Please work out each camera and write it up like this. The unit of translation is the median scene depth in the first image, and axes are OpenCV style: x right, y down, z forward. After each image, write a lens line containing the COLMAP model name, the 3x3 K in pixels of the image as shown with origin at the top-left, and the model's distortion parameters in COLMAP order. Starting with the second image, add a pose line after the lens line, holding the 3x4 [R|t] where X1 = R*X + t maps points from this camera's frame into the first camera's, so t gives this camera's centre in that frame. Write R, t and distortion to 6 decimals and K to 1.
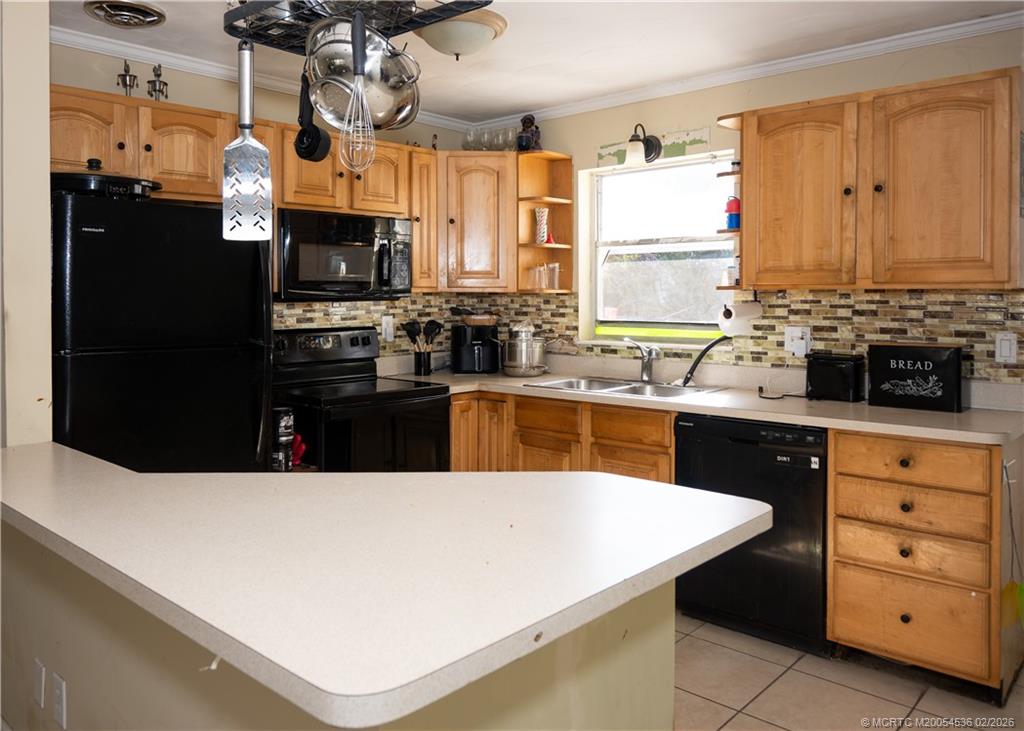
lens RADIAL K [[792.1, 0, 437.1], [0, 792.1, 306.0], [0, 0, 1]] dist [-0.004043, 0.003016]
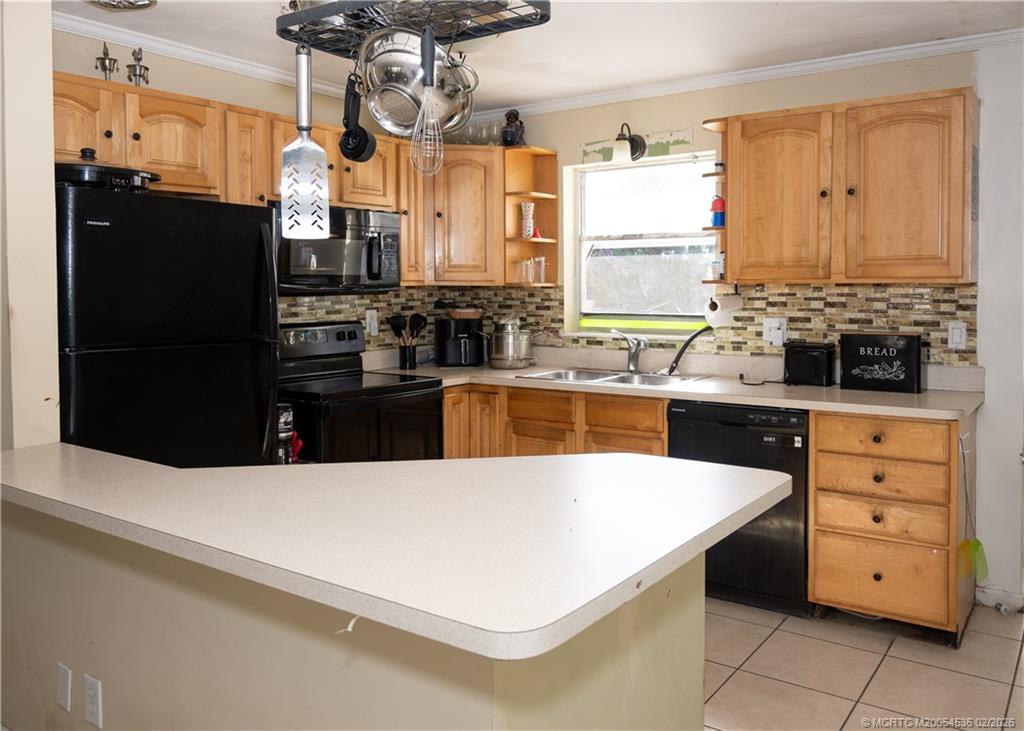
lens RADIAL K [[832.6, 0, 486.9], [0, 832.6, 308.4], [0, 0, 1]] dist [-0.000161, -0.000259]
pose [[0.989919, -0.005773, 0.141515, -0.092161], [0.003979, 0.999908, 0.012957, -0.002836], [-0.141576, -0.012263, 0.989851, -0.065541]]
